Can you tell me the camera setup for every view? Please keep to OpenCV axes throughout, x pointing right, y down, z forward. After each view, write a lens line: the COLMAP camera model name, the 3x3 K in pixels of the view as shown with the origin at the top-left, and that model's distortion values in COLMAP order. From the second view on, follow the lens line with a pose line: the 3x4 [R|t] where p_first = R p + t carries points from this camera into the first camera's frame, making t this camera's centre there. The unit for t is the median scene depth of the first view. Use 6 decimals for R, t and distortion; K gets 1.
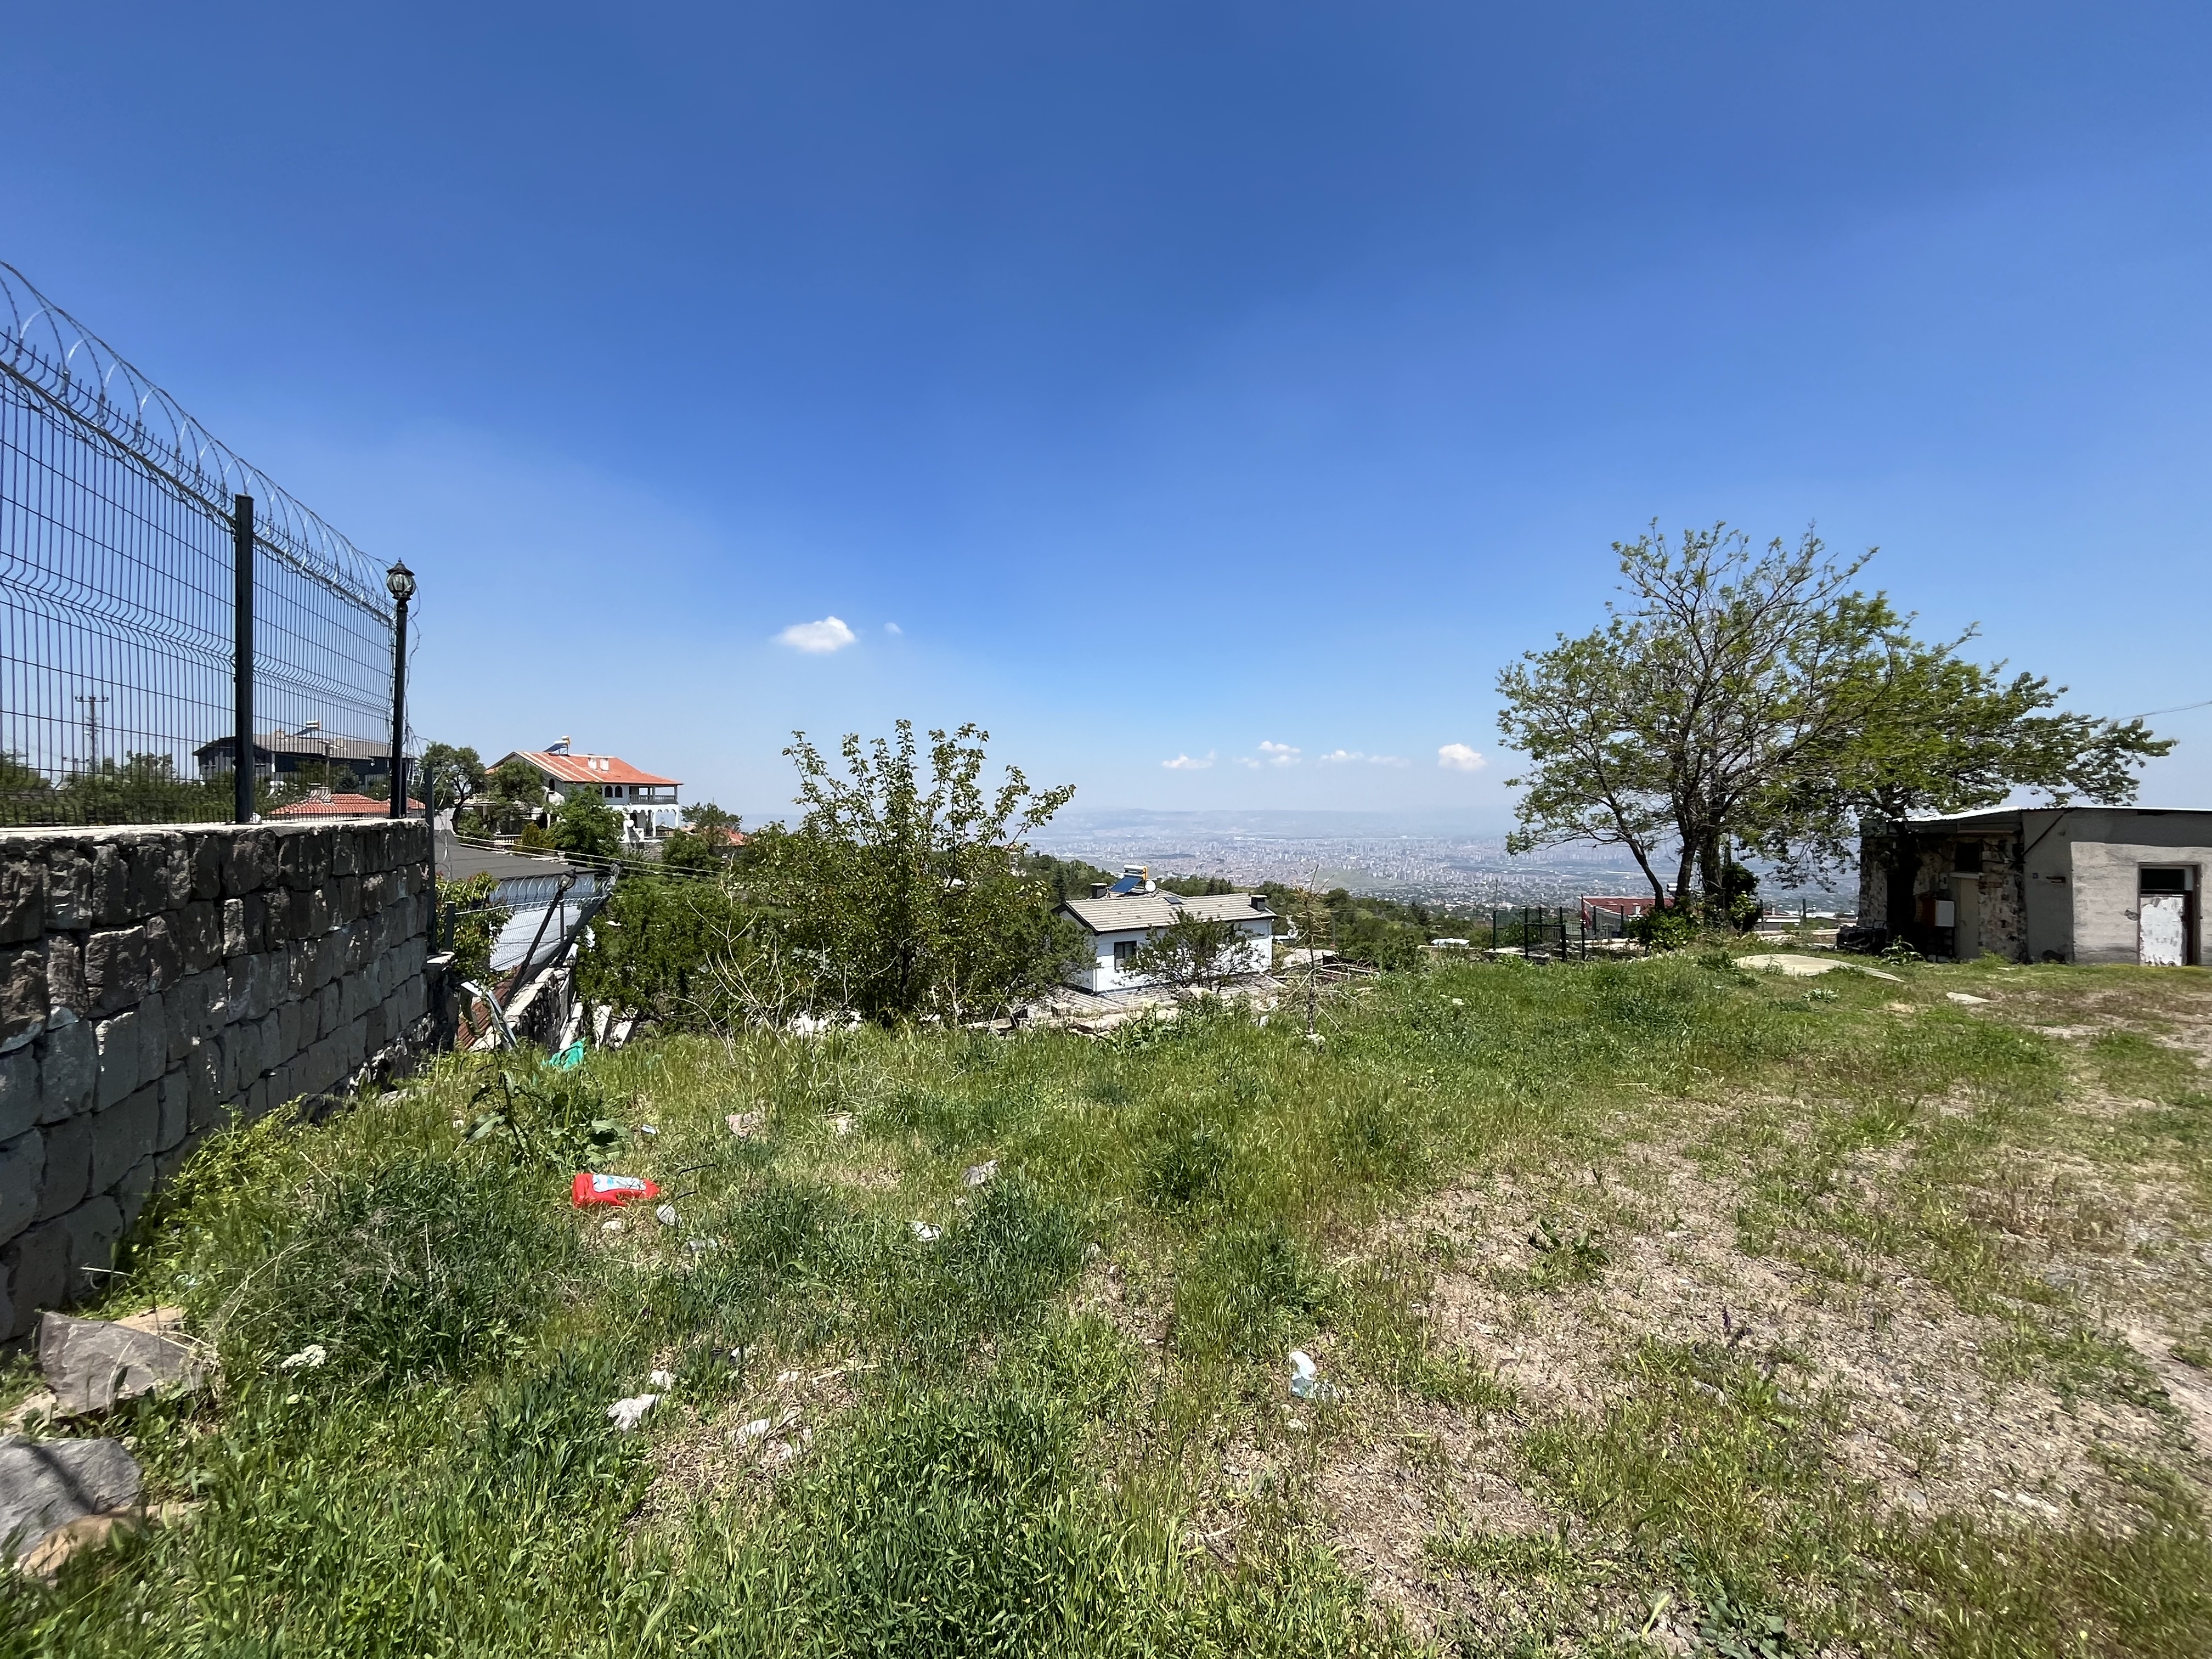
lens RADIAL K [[927.0, 0, 1100.1], [0, 927.0, 829.9], [0, 0, 1]] dist [-0.003975, 0.000130]
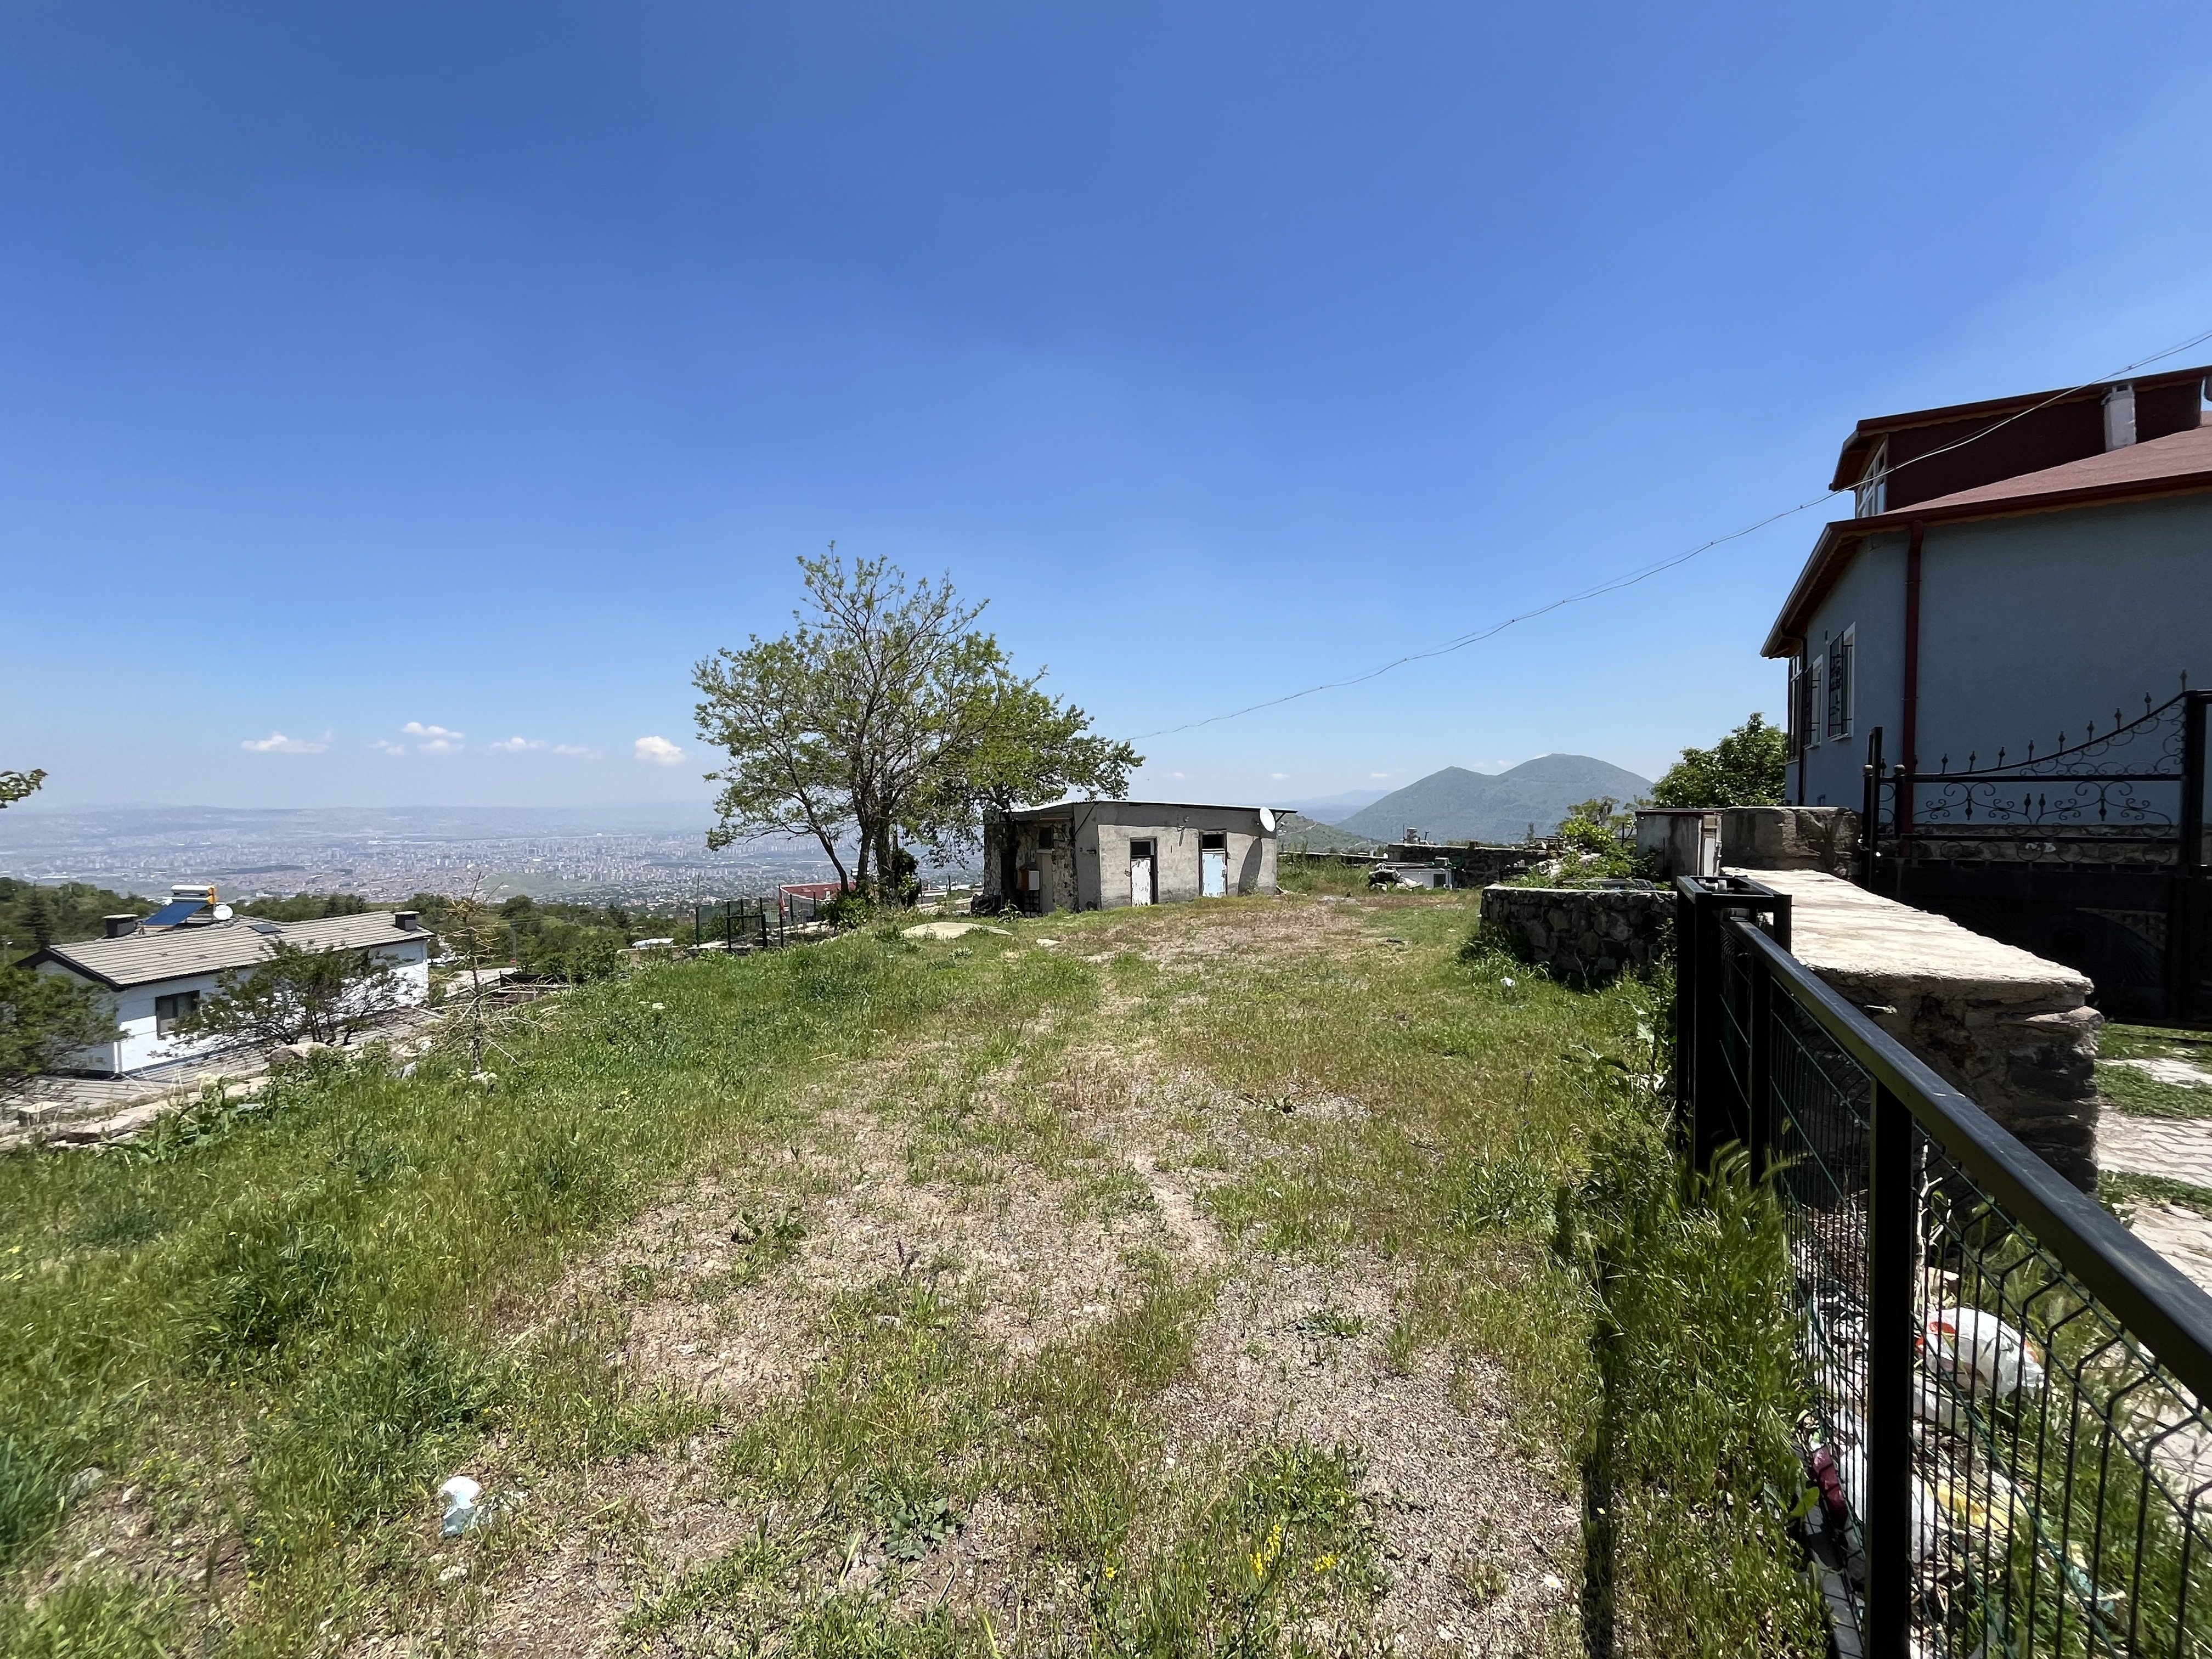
lens RADIAL K [[927.0, 0, 1102.1], [0, 927.0, 827.6], [0, 0, 1]] dist [-0.003975, 0.000130]
pose [[0.685414, -0.023257, 0.727782, 0.004261], [0.020922, 0.999706, 0.012243, -0.000409], [-0.727853, 0.006835, 0.685699, 0.004668]]
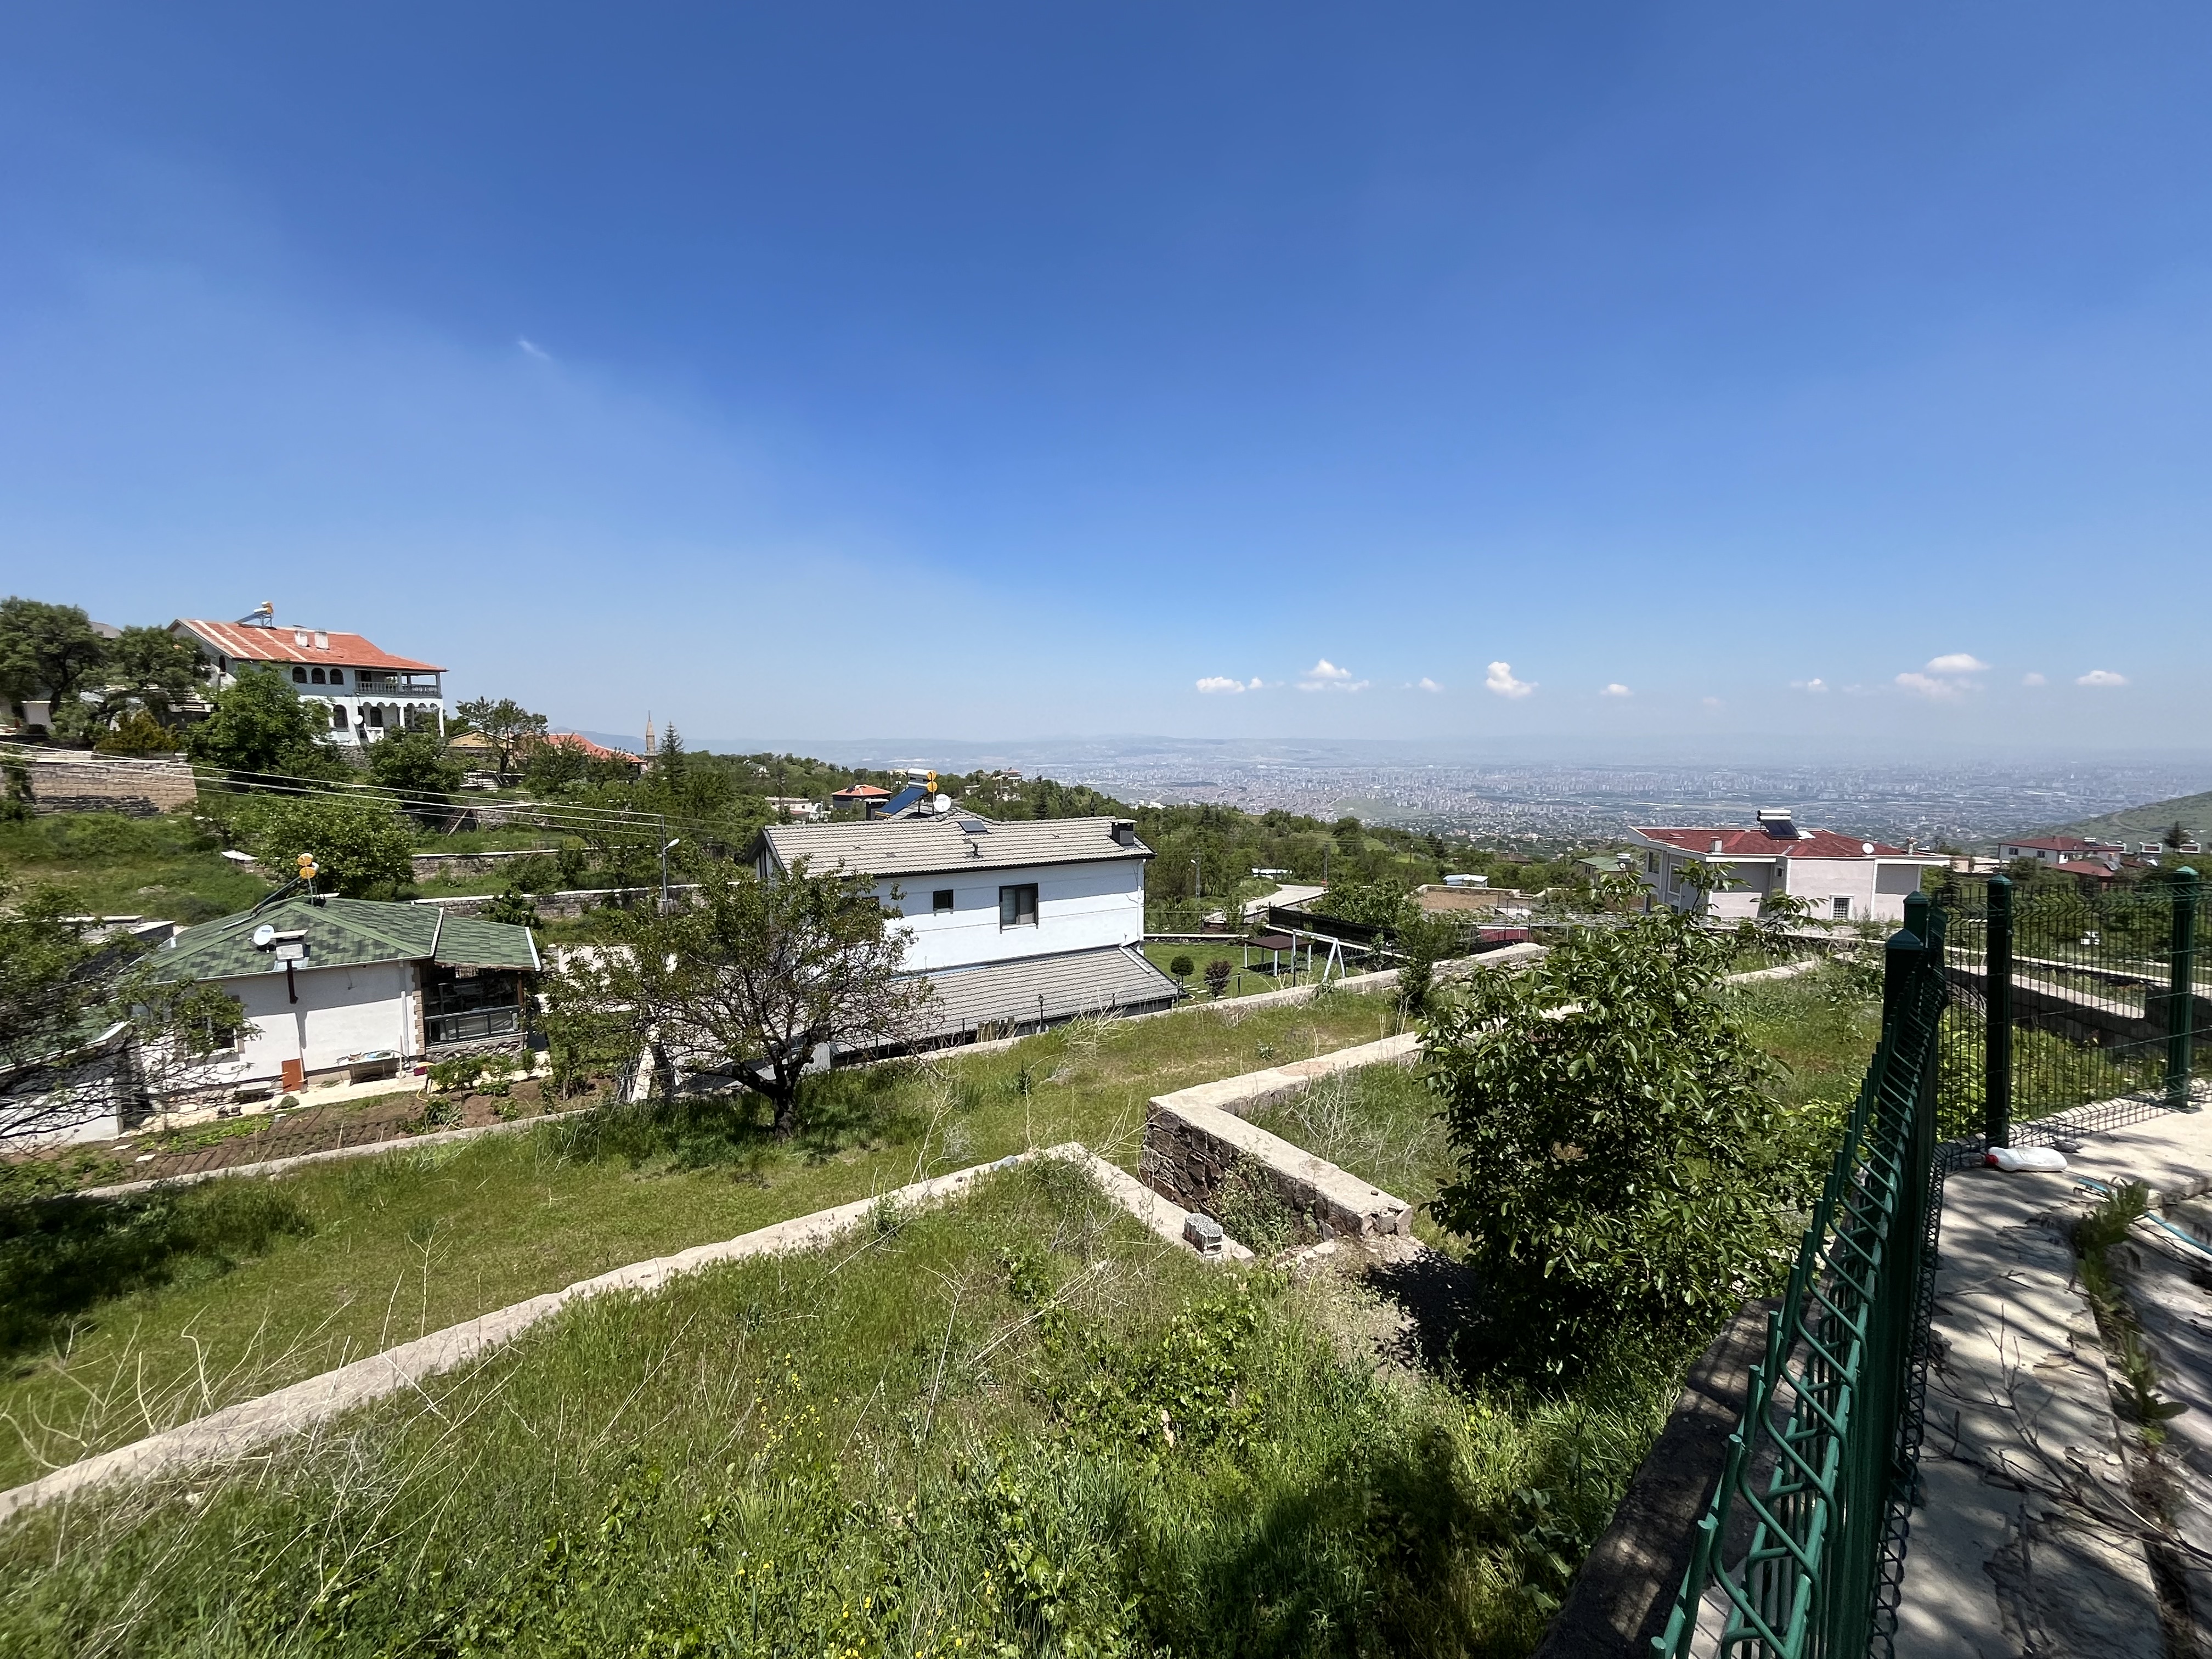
lens RADIAL K [[927.0, 0, 1099.8], [0, 927.0, 829.2], [0, 0, 1]] dist [-0.003975, 0.000130]
pose [[0.999667, 0.007376, -0.024709, 0.600487], [-0.005446, 0.996993, 0.077297, 0.106670], [0.025205, -0.077136, 0.996702, 1.395925]]
